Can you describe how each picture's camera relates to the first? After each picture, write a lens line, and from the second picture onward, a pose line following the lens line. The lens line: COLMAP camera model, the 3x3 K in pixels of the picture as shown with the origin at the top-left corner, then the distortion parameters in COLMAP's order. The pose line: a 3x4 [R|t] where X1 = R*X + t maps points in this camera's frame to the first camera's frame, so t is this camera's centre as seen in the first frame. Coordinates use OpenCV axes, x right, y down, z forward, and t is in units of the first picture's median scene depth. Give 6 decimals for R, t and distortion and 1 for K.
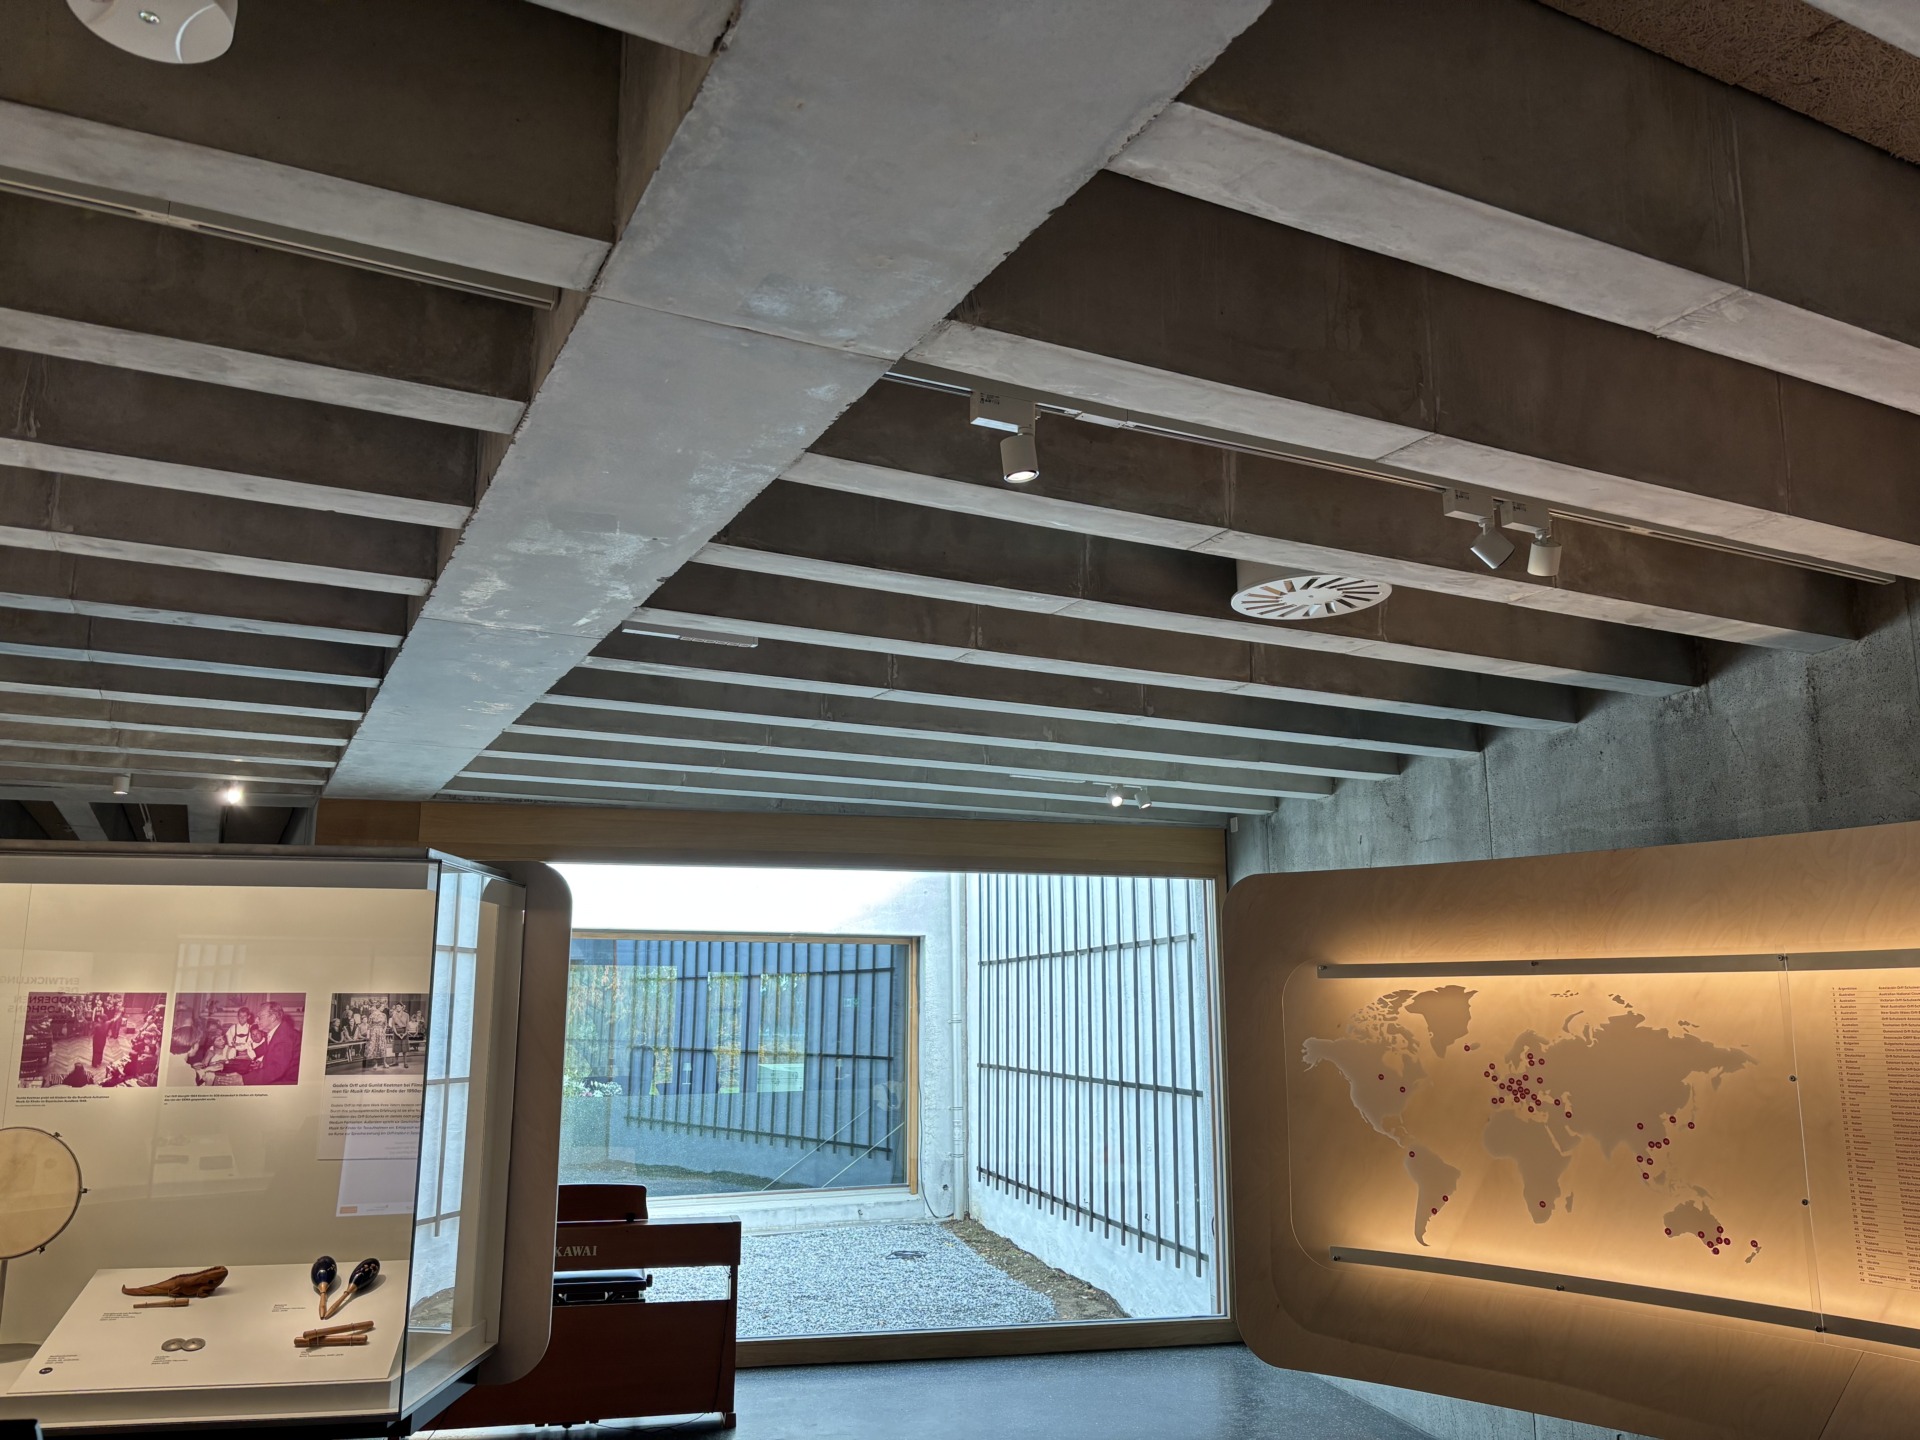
lens RADIAL K [[1476.5, 0, 960.8], [0, 1476.5, 718.6], [0, 0, 1]] dist [0.068303, 0.002333]
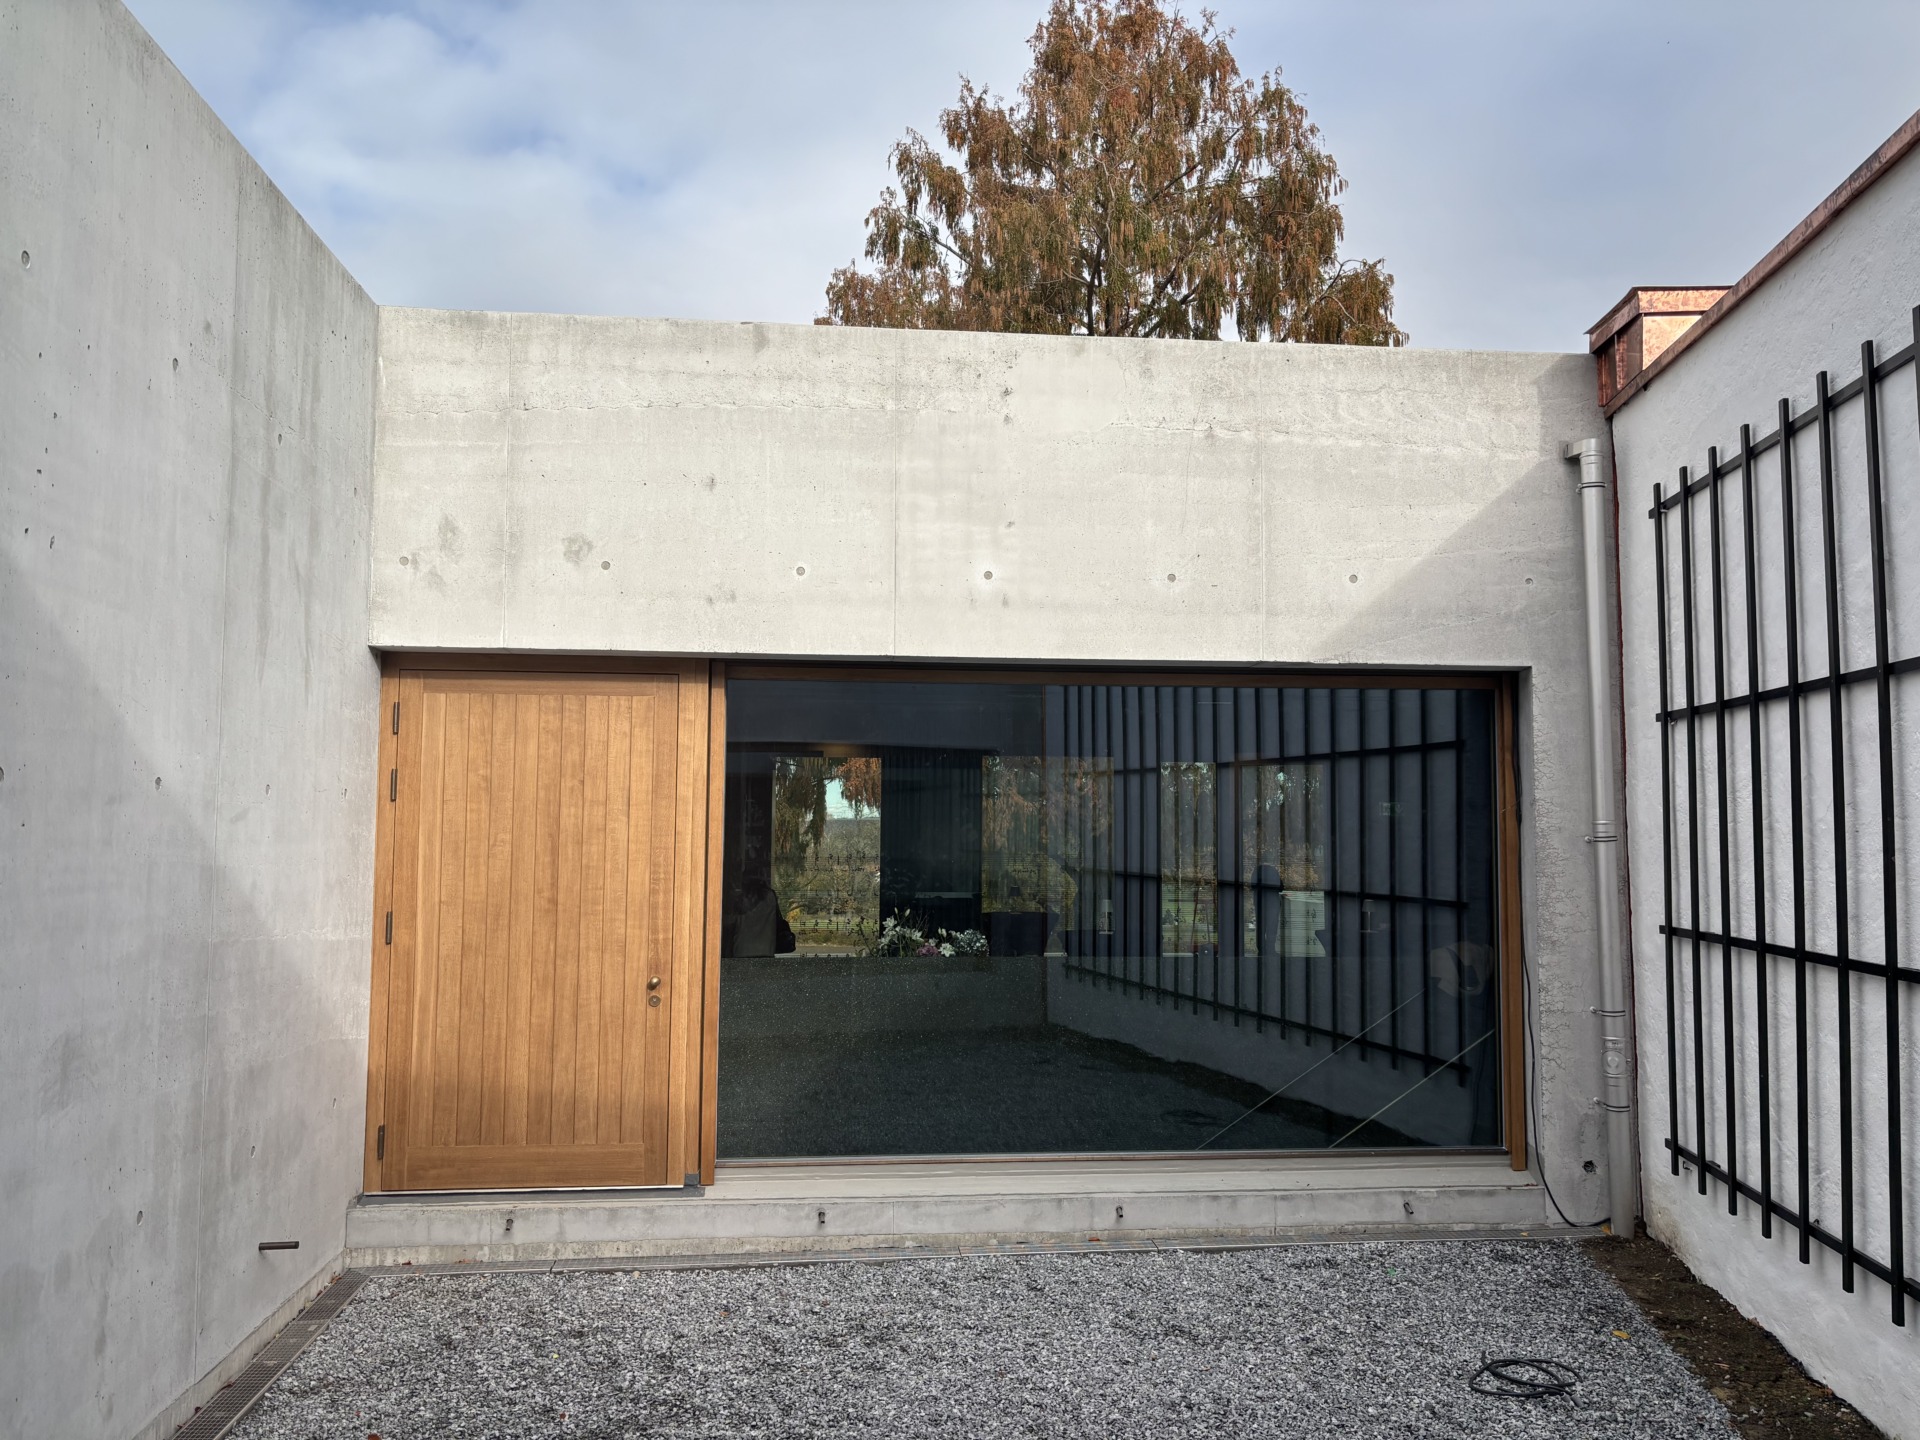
lens RADIAL K [[1476.5, 0, 989.2], [0, 1476.5, 725.6], [0, 0, 1]] dist [0.068303, 0.002333]
pose [[0.939581, -0.017080, -0.341900, -0.024146], [0.058396, 0.992113, 0.110917, 0.100854], [0.337309, -0.124181, 0.933168, 0.475465]]
